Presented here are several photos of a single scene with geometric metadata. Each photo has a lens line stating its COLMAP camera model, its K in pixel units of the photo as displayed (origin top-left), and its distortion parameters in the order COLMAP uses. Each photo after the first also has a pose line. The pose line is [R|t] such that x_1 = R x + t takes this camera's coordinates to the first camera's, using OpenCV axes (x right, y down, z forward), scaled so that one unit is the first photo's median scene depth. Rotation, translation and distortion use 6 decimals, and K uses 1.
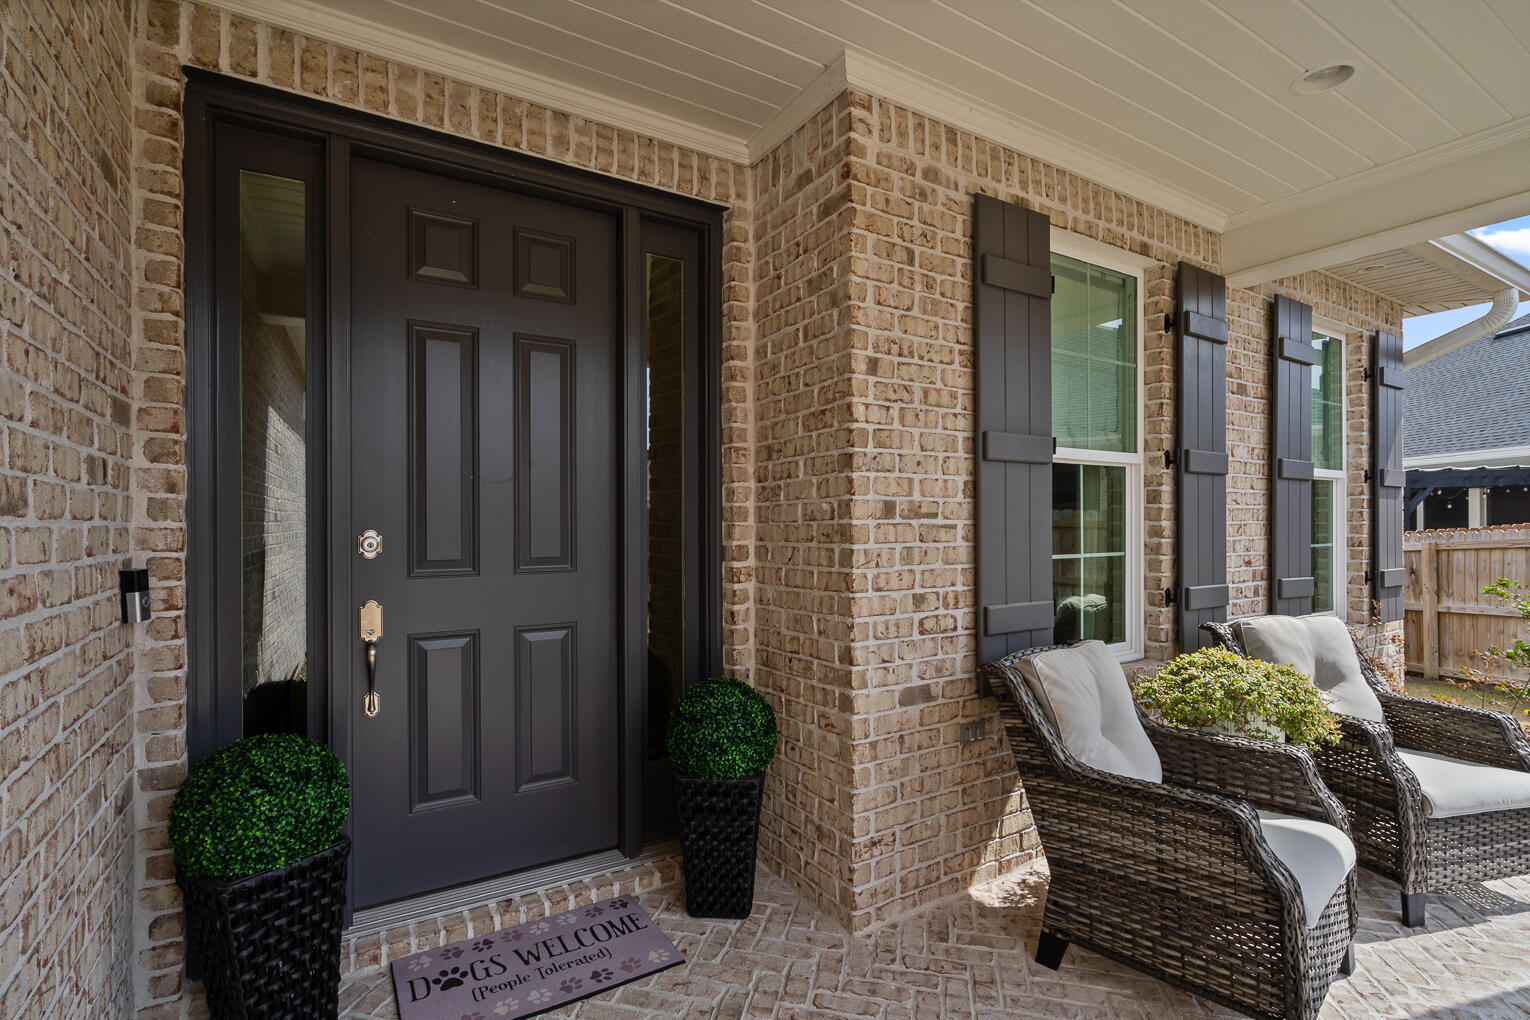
lens RADIAL K [[702.5, 0, 757.2], [0, 702.5, 517.0], [0, 0, 1]] dist [-0.008905, 0.003266]
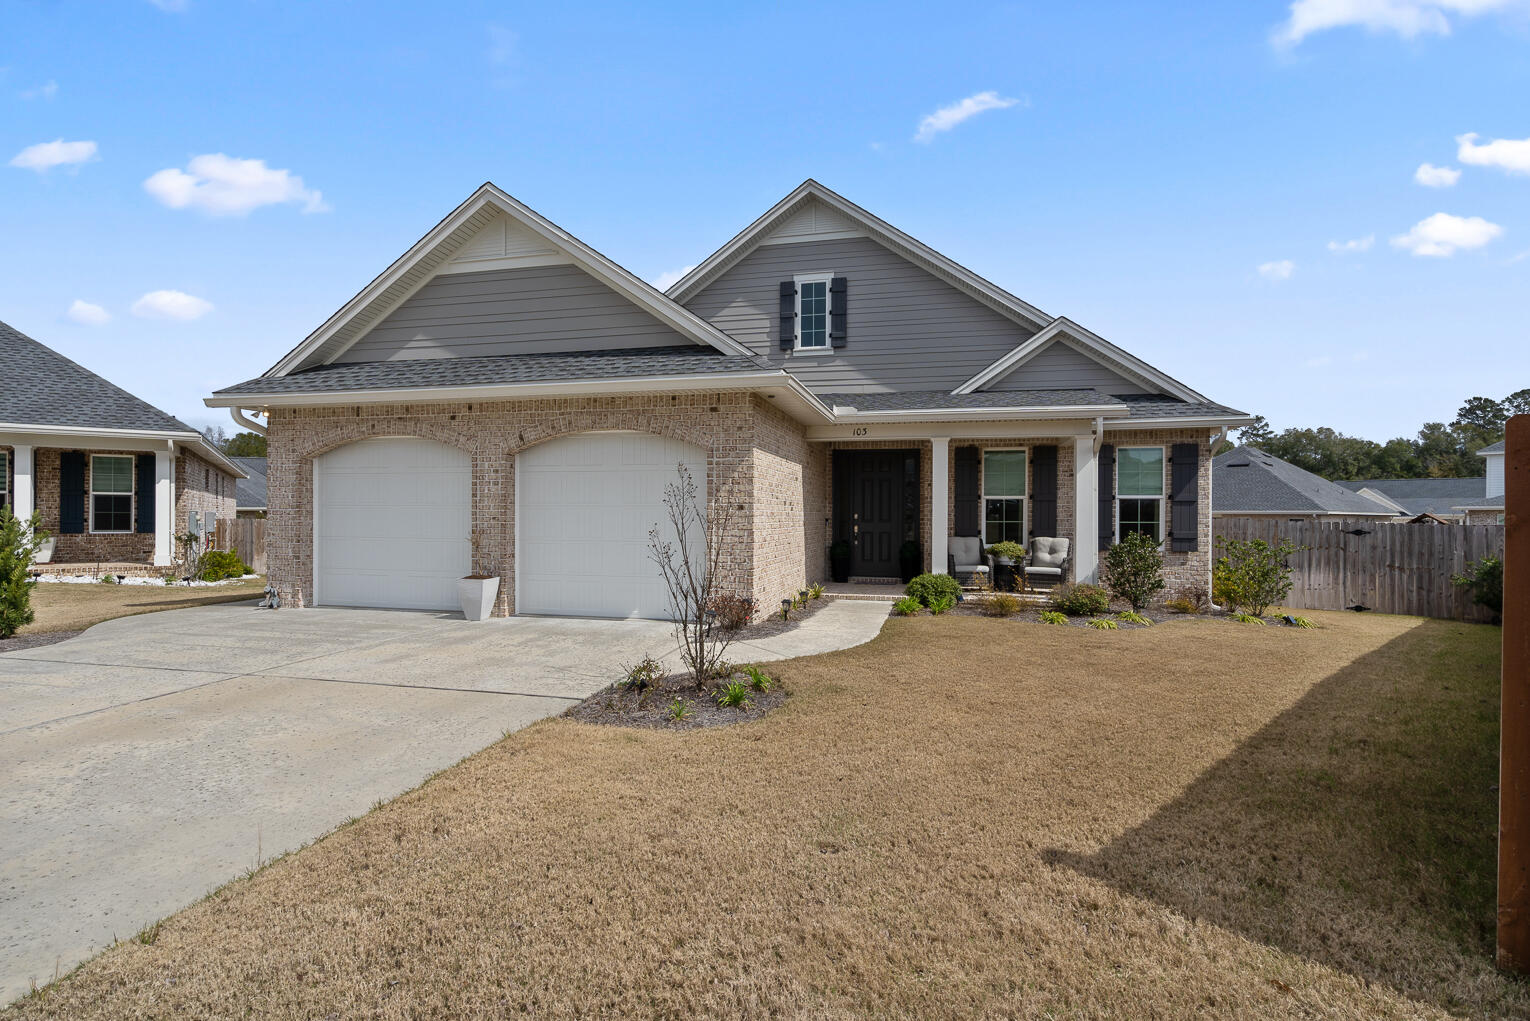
lens RADIAL K [[752.4, 0, 764.2], [0, 752.4, 517.8], [0, 0, 1]] dist [0.000662, 0.000769]
pose [[0.709328, 0.006264, -0.704851, 3.245704], [-0.002986, 0.999978, 0.005881, 0.012707], [0.704872, -0.002067, 0.709331, -3.908350]]
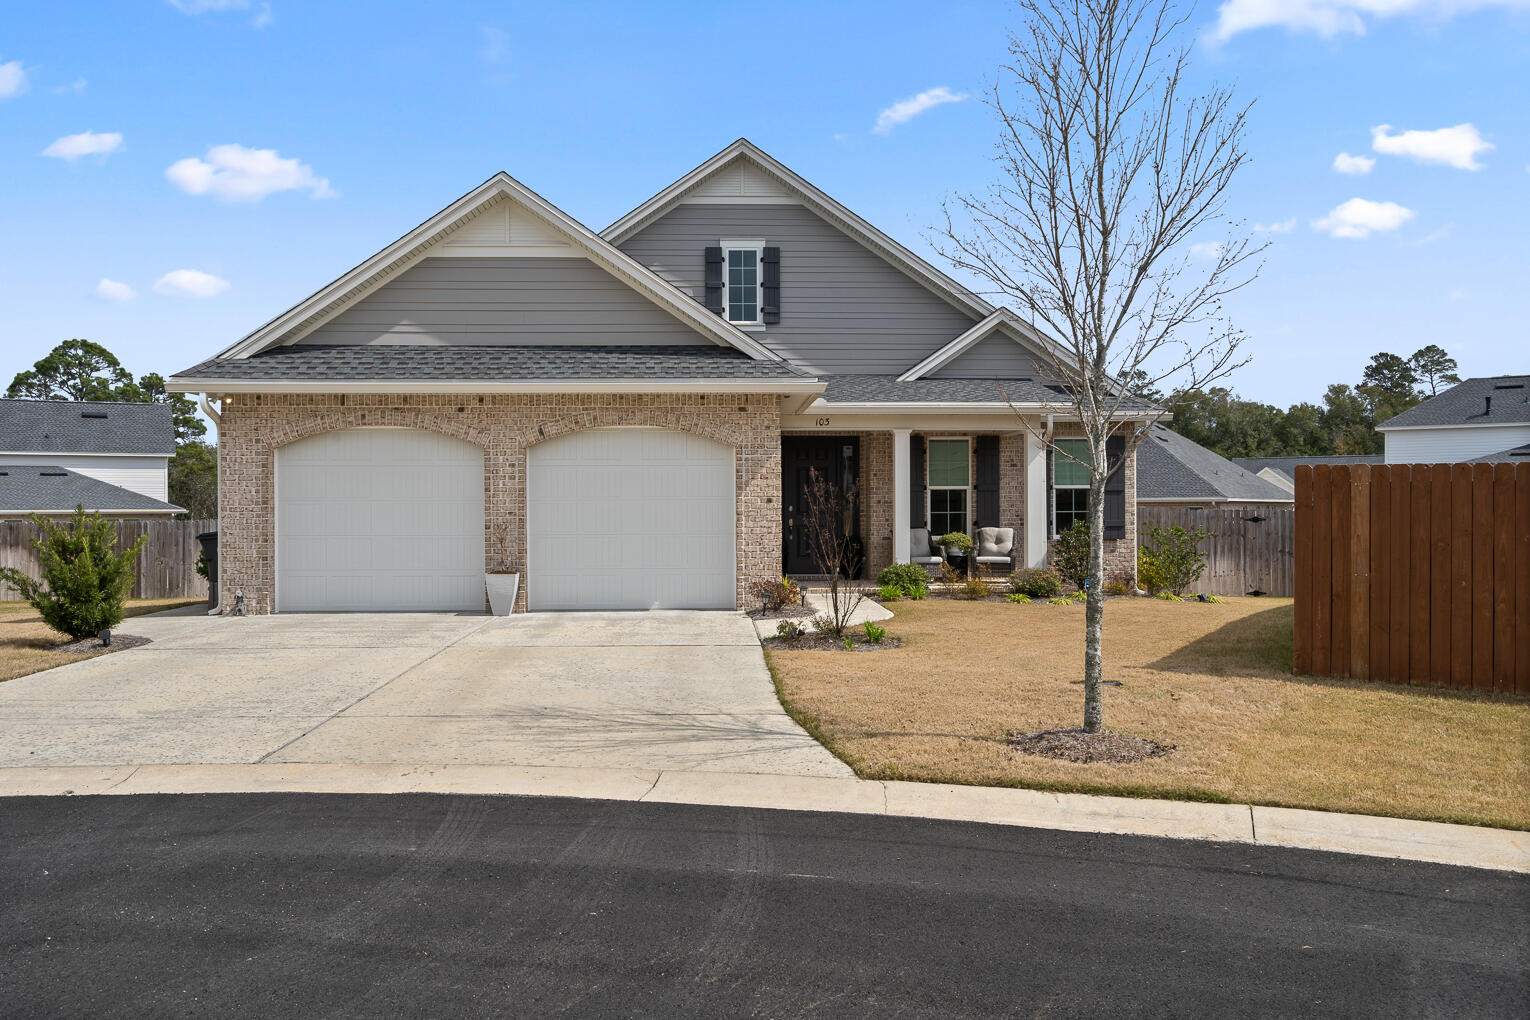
lens RADIAL K [[1228.2, 0, 765.0], [0, 1228.2, 510.0], [0, 0, 1]] dist [-0.000682, -0.003670]
pose [[0.878703, -0.002503, -0.477363, 3.655364], [0.005284, 0.999976, 0.004484, 0.004656], [0.477340, -0.006462, 0.878695, -7.138991]]
